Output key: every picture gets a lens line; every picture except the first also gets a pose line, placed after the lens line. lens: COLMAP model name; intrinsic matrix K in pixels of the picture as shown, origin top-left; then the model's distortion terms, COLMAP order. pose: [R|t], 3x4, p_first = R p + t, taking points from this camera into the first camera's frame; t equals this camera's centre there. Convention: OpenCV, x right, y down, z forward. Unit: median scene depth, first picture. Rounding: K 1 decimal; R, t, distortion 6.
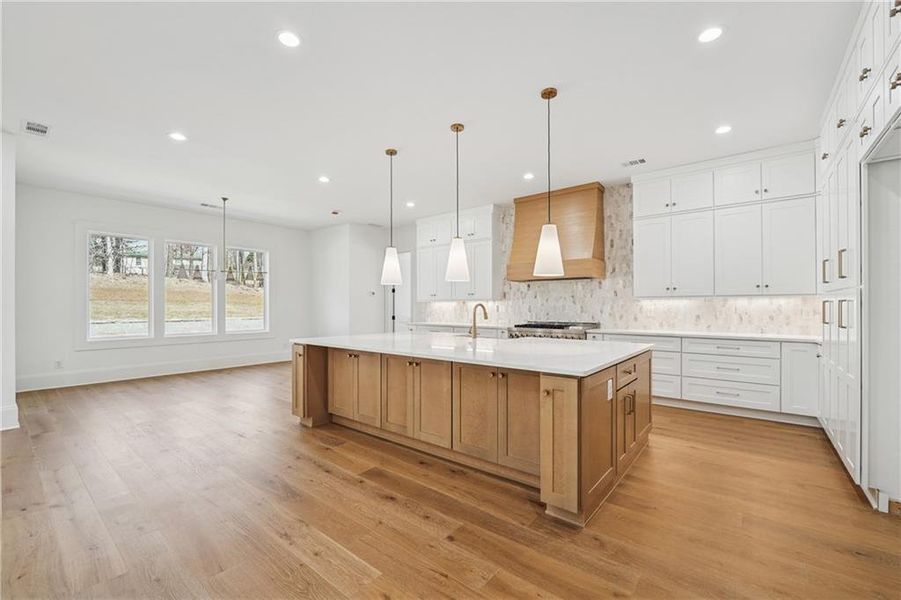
lens RADIAL K [[369.8, 0, 448.5], [0, 369.8, 303.1], [0, 0, 1]] dist [0.000212, 0.000169]
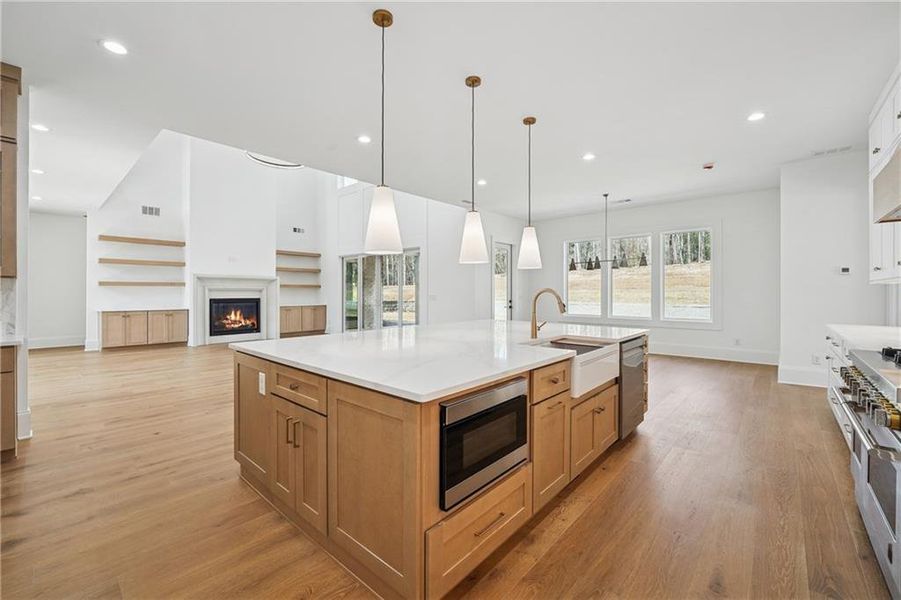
lens RADIAL K [[372.4, 0, 449.2], [0, 372.4, 292.6], [0, 0, 1]] dist [-0.003239, -0.000382]
pose [[-0.035263, 0.001633, -0.999377, 0.517396], [0.007004, 0.999975, 0.001387, 0.004532], [0.999354, -0.006951, -0.035273, 0.570234]]
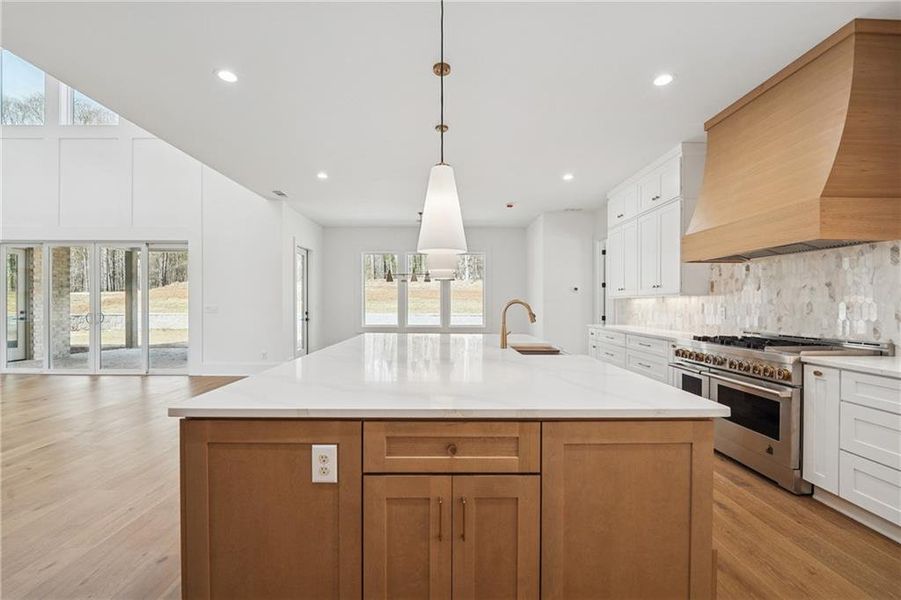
lens RADIAL K [[369.8, 0, 448.5], [0, 369.8, 303.1], [0, 0, 1]] dist [0.000212, 0.000169]
pose [[0.643193, 0.001967, -0.765702, 0.365063], [0.002518, 0.999986, 0.004684, 0.002527], [0.765700, -0.004941, 0.643179, 0.299503]]
